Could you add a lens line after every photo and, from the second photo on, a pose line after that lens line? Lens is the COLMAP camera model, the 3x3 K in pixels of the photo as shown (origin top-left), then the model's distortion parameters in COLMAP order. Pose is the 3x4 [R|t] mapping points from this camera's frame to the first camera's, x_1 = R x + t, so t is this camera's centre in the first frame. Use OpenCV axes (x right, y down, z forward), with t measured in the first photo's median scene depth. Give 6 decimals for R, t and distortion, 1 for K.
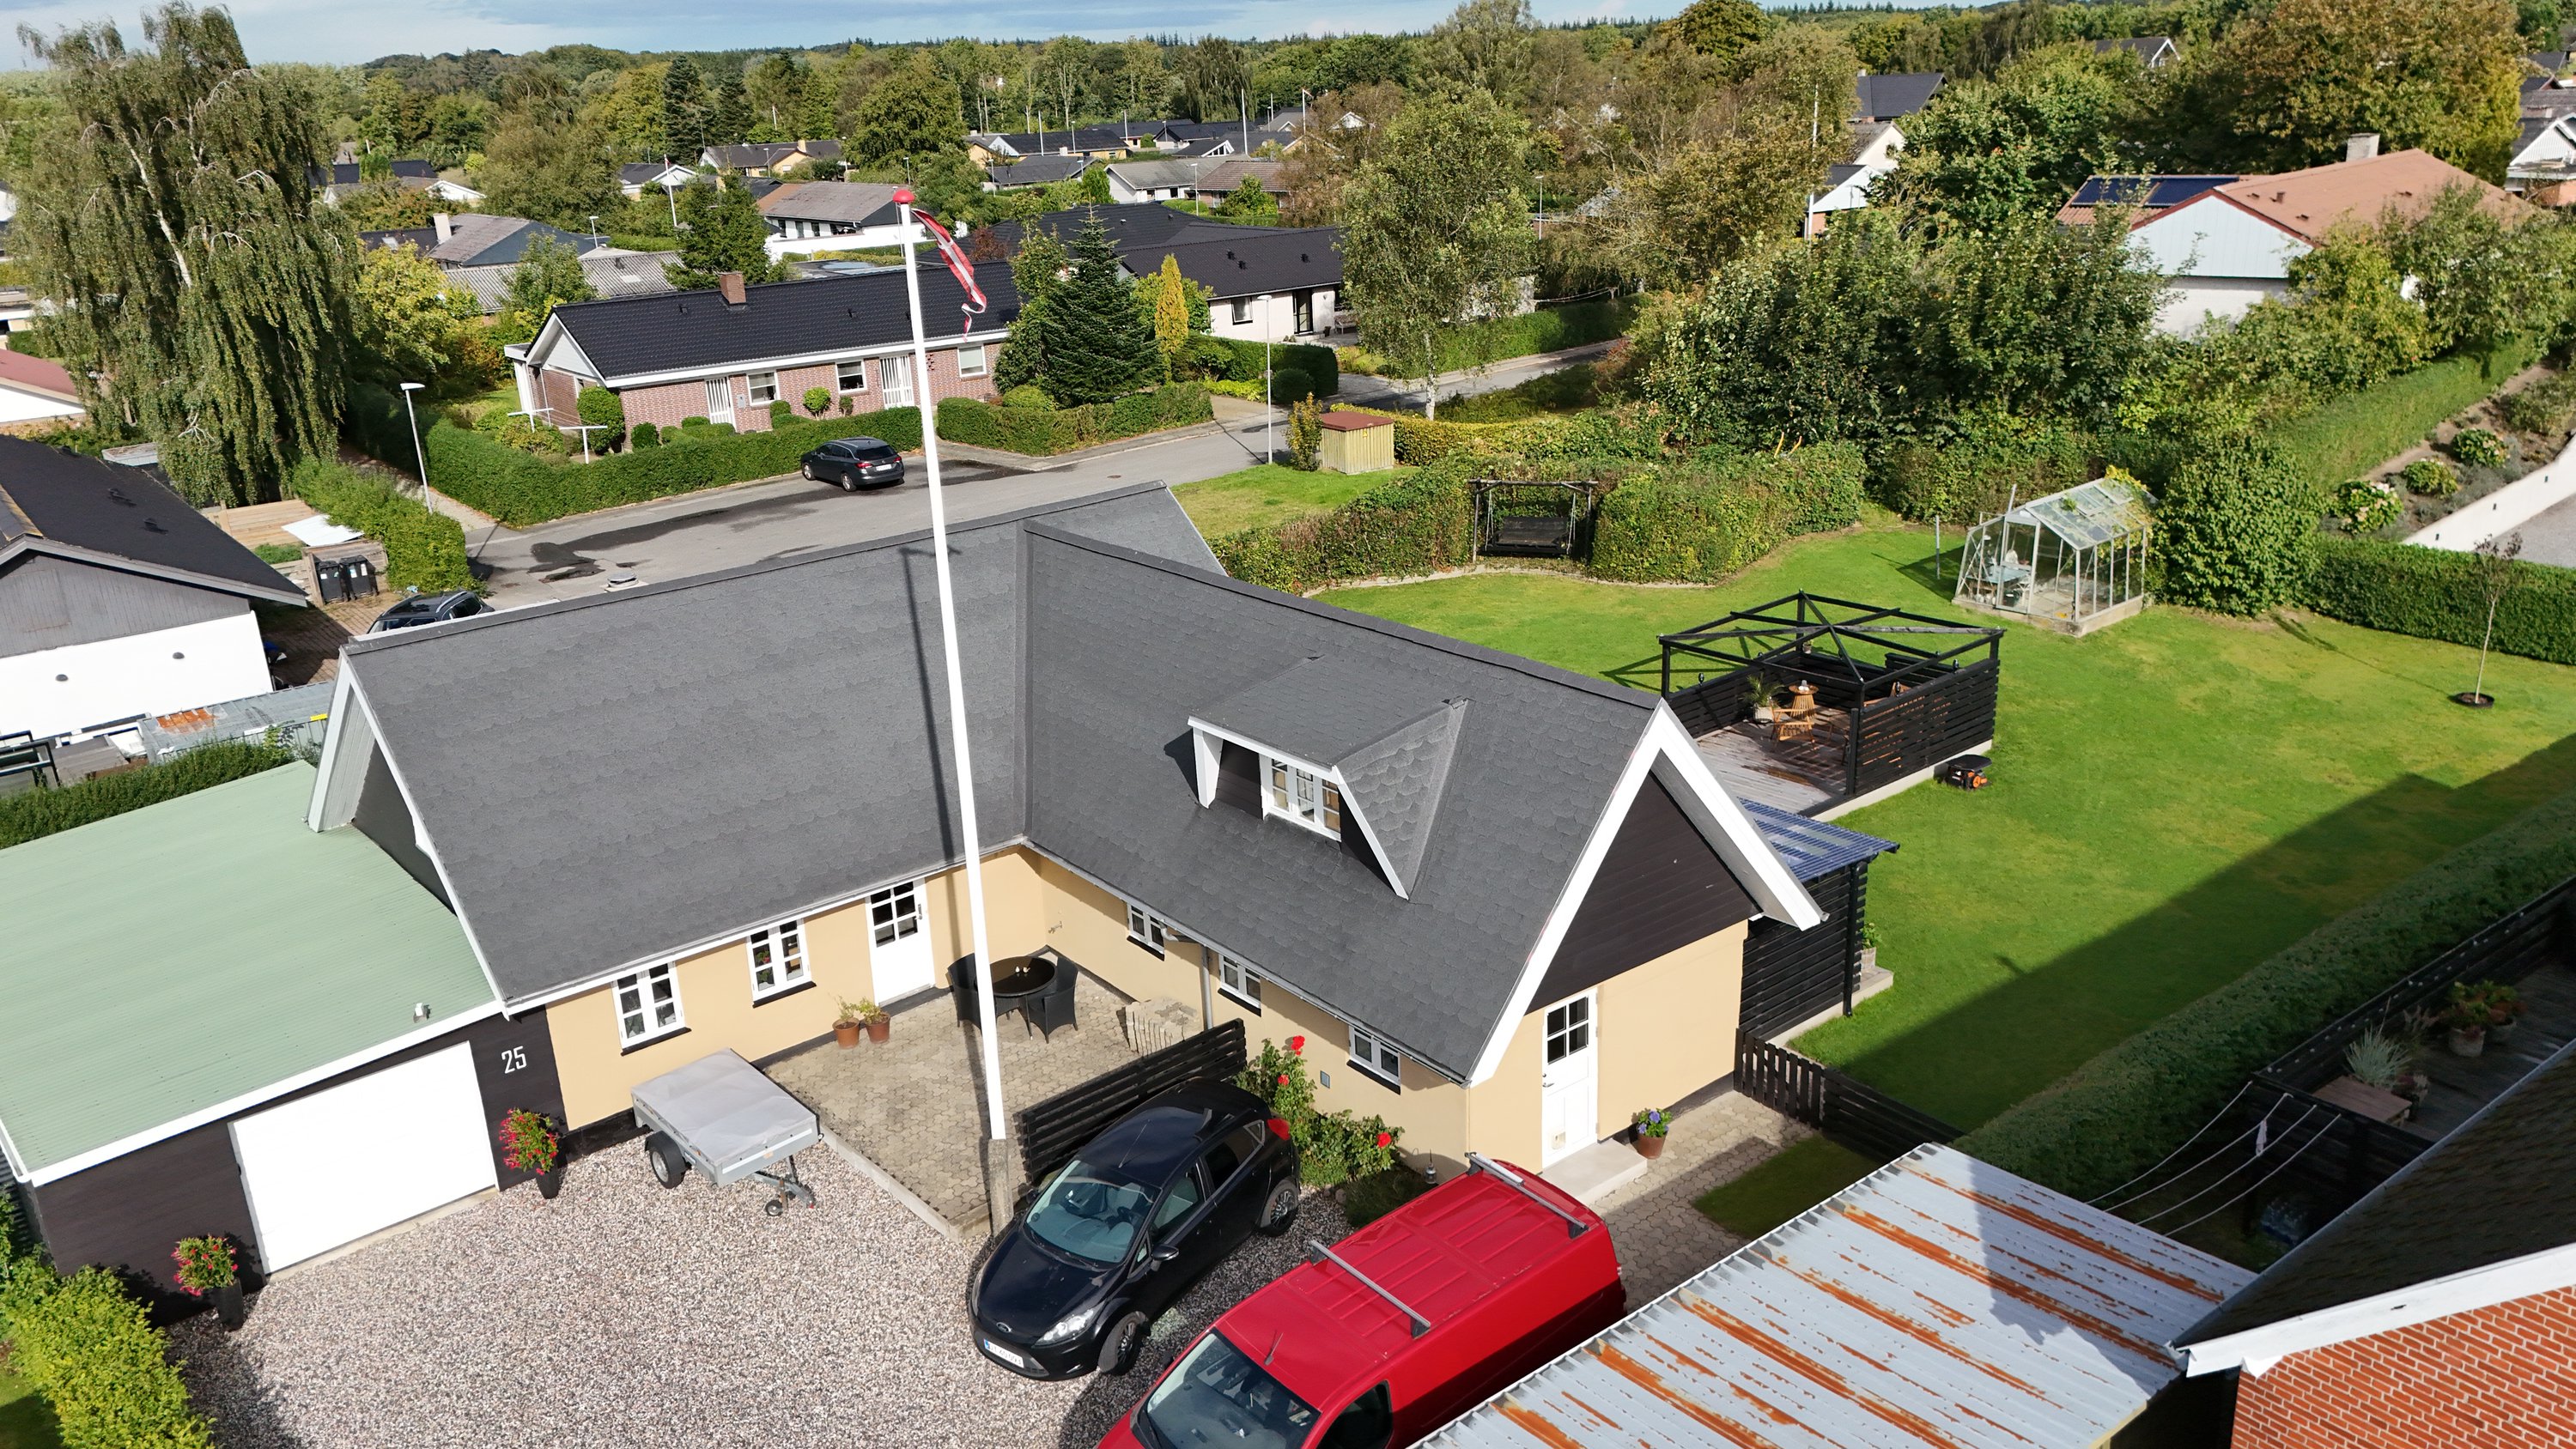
lens RADIAL K [[1878.2, 0, 1292.4], [0, 1878.2, 730.3], [0, 0, 1]] dist [0.070213, -0.063318]
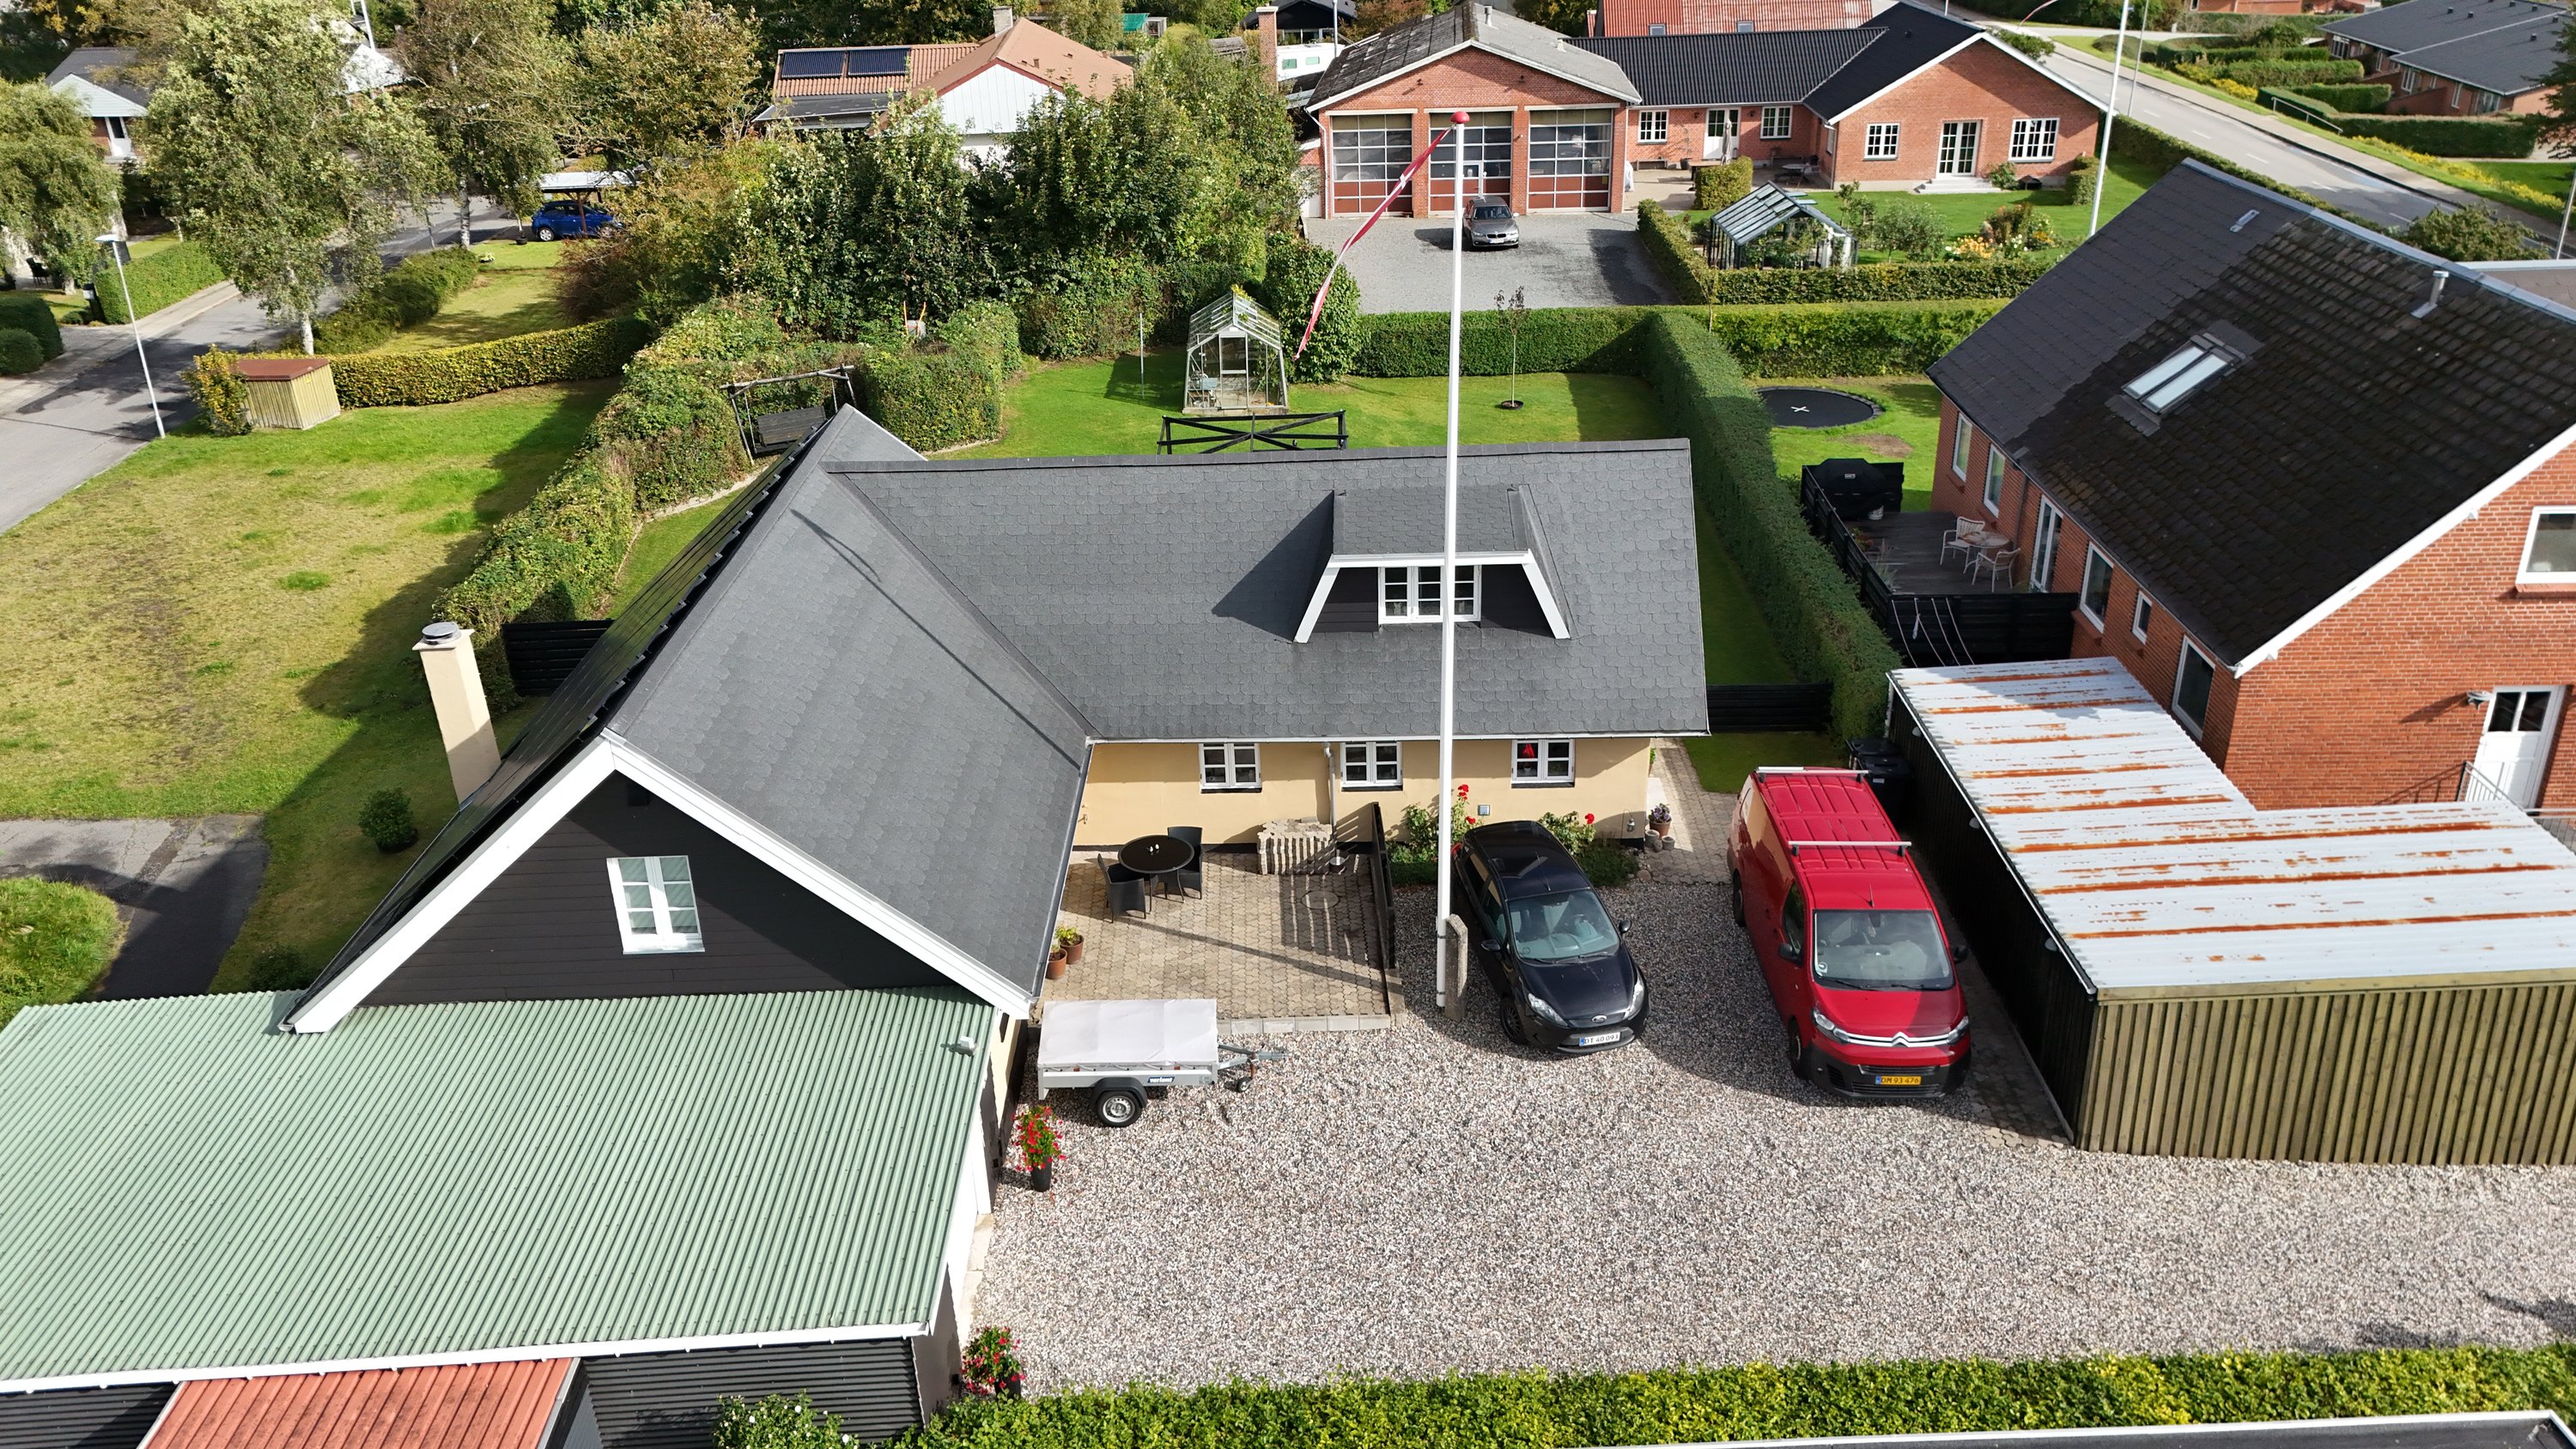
lens RADIAL K [[1878.2, 0, 1284.8], [0, 1878.2, 715.3], [0, 0, 1]] dist [0.070213, -0.063318]
pose [[0.644490, -0.295686, 0.705126, -0.740324], [0.254828, 0.952540, 0.166521, -0.093237], [-0.720899, 0.072365, 0.689252, 0.179108]]
